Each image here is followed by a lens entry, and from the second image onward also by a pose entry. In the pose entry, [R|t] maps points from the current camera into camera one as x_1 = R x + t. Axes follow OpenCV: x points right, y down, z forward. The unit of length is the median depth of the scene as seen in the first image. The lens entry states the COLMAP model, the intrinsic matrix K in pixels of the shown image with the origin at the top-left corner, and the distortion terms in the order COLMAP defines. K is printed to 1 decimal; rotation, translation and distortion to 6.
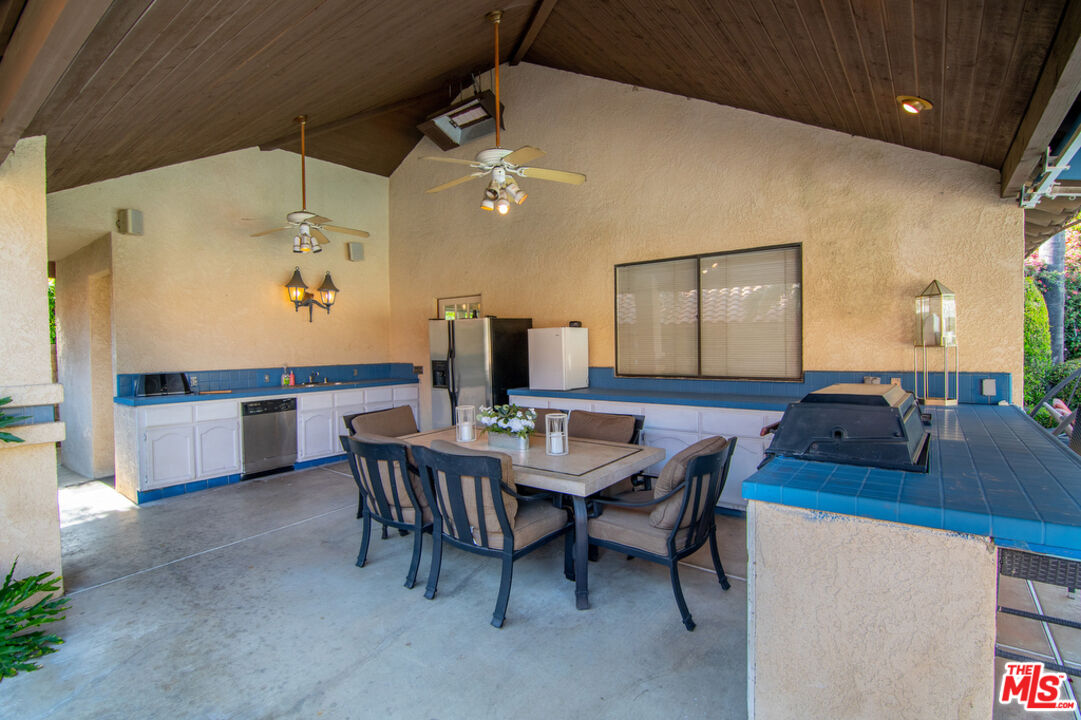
lens RADIAL K [[536.4, 0, 540.5], [0, 536.4, 360.0], [0, 0, 1]] dist [-0.014548, -0.000585]
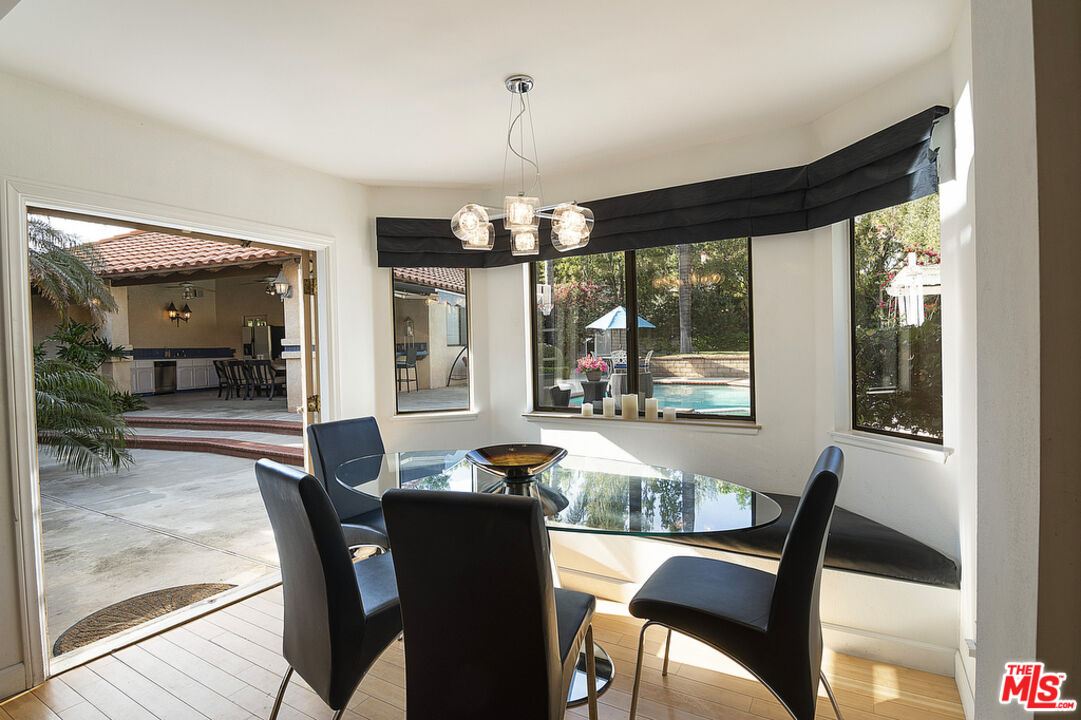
lens RADIAL K [[536.4, 0, 540.5], [0, 536.4, 360.0], [0, 0, 1]] dist [-0.014548, -0.000585]
pose [[0.938539, -0.014707, 0.344860, 0.226710], [0.017627, 0.999830, -0.005331, 0.116076], [-0.344723, 0.011082, 0.938639, -1.776865]]
